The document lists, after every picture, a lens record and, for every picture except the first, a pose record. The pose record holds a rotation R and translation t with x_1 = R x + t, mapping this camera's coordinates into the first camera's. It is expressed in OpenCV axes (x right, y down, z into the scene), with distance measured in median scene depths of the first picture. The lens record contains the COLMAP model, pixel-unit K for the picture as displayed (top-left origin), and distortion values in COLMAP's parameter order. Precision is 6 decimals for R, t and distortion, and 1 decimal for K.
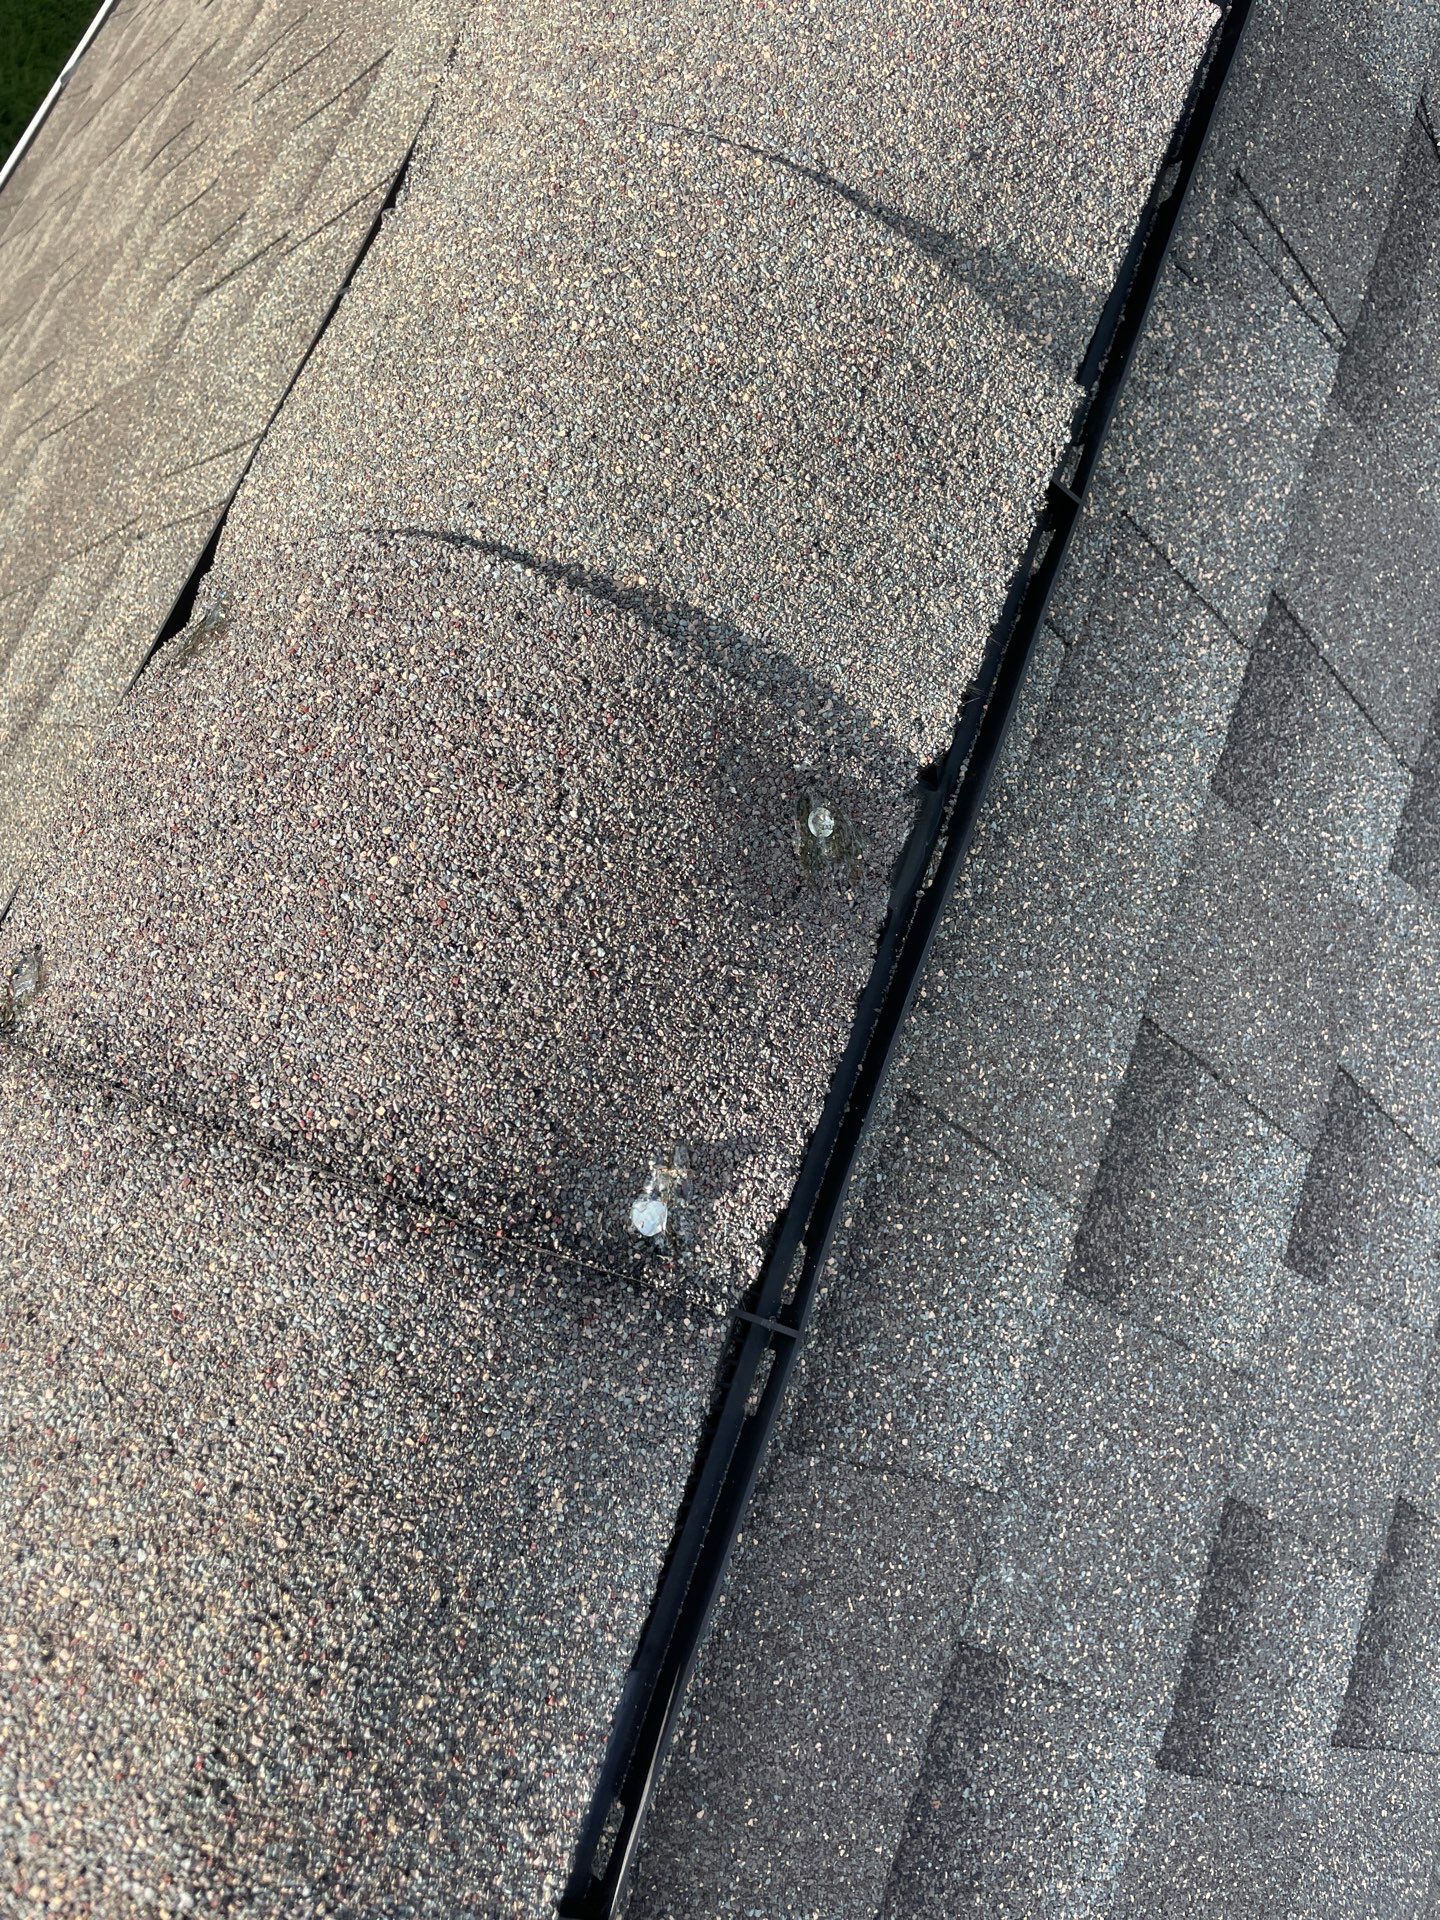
lens RADIAL K [[1413.3, 0, 730.5], [0, 1413.3, 960.5], [0, 0, 1]] dist [0.094151, -0.127453]
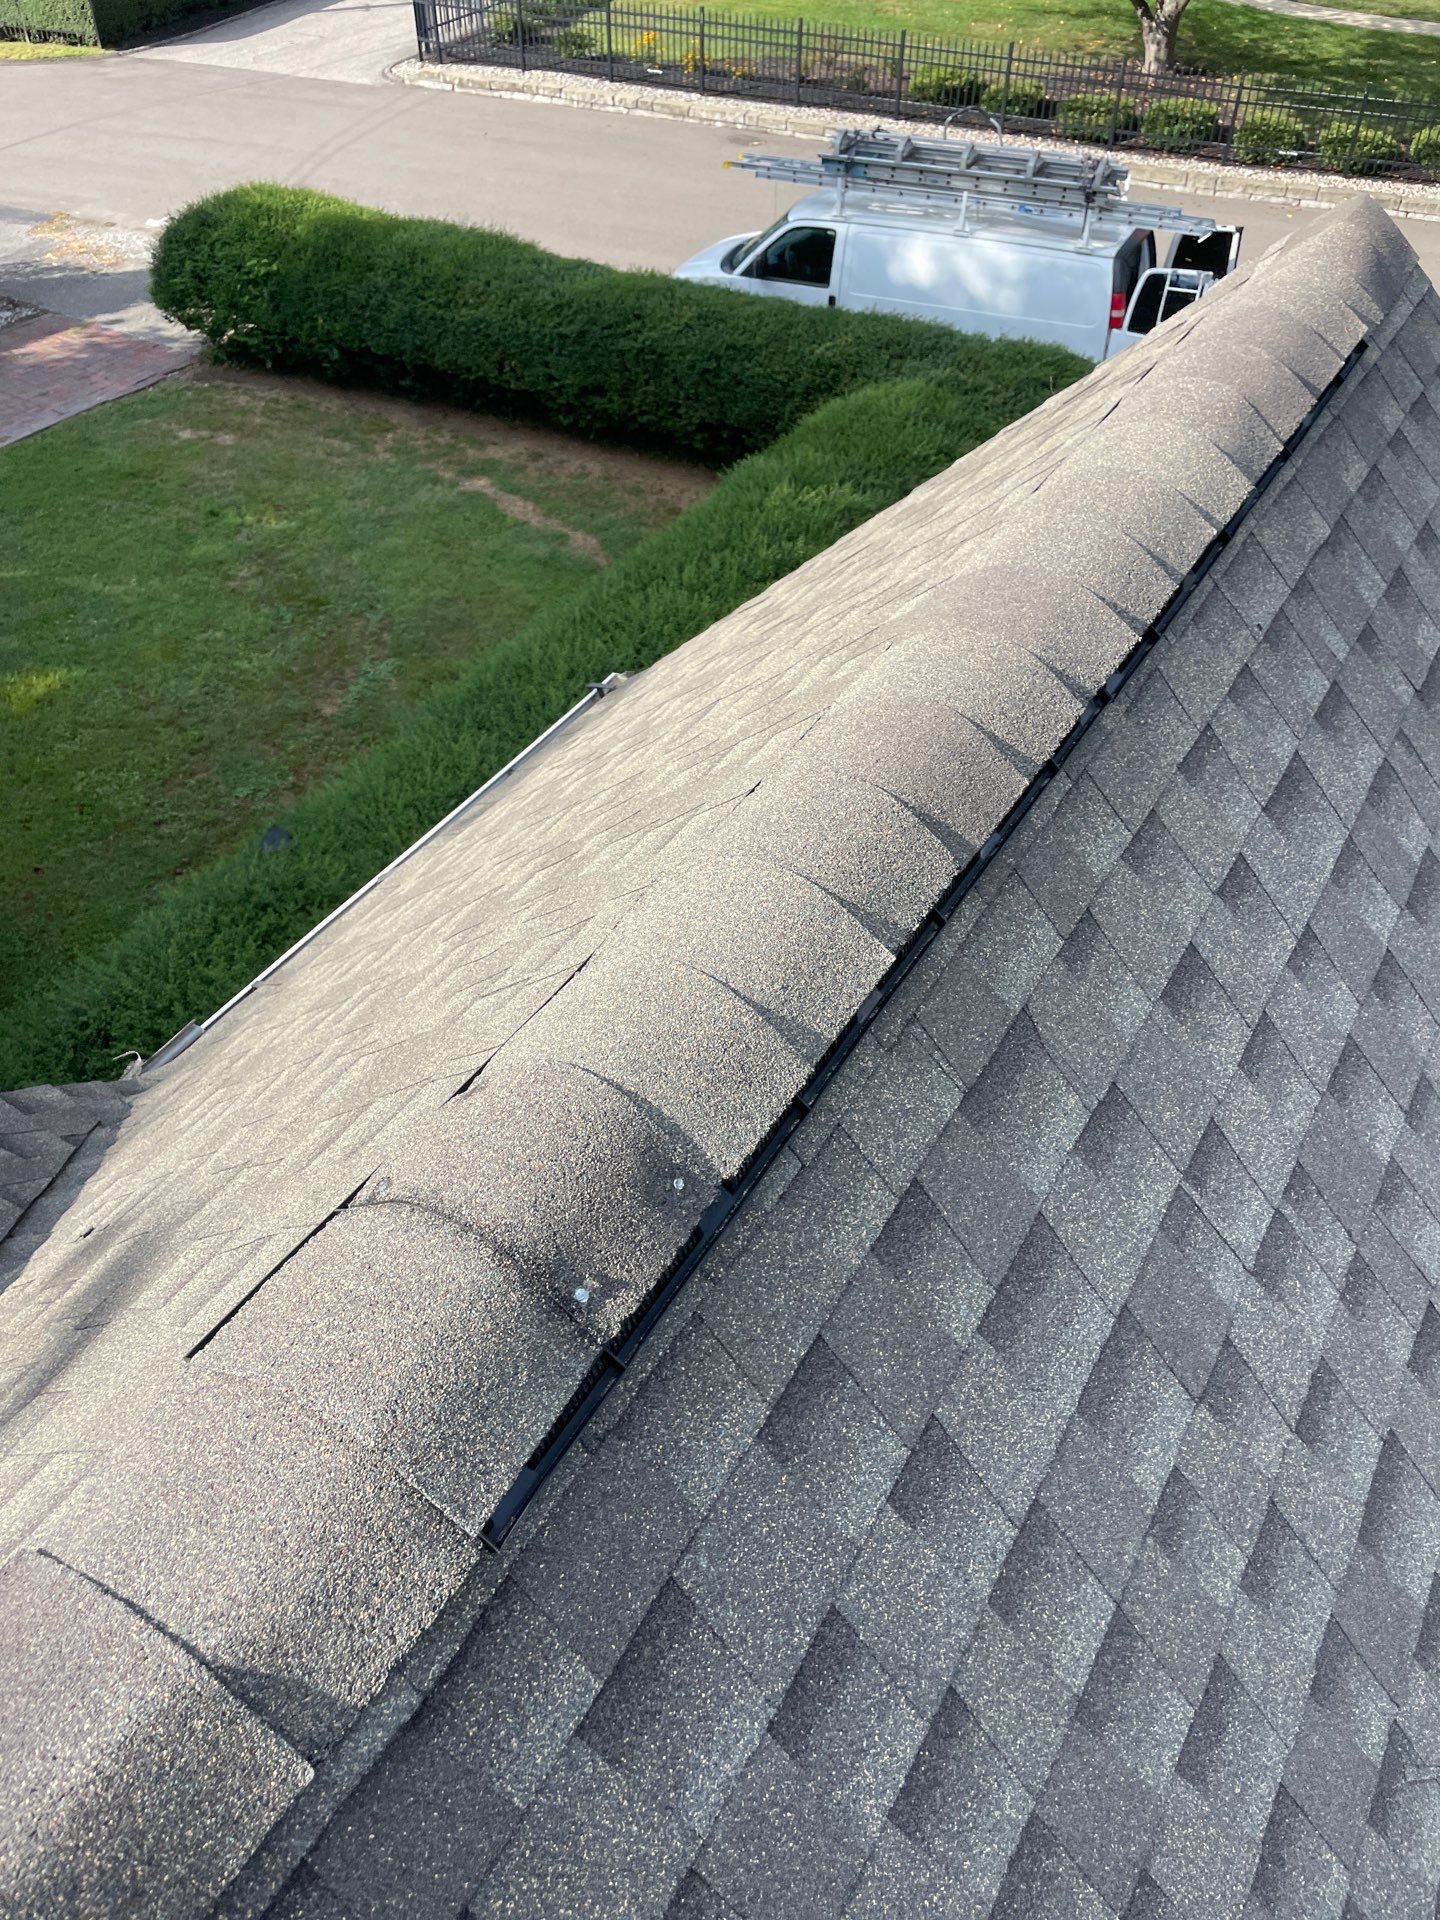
lens RADIAL K [[1620.4, 0, 720.0], [0, 1620.4, 960.0], [0, 0, 1]] dist [0.120615, -0.220650]
pose [[0.980070, 0.160398, -0.117199, 0.424900], [-0.197746, 0.844030, -0.498507, 1.044267], [0.018960, 0.511748, 0.858927, -1.831253]]
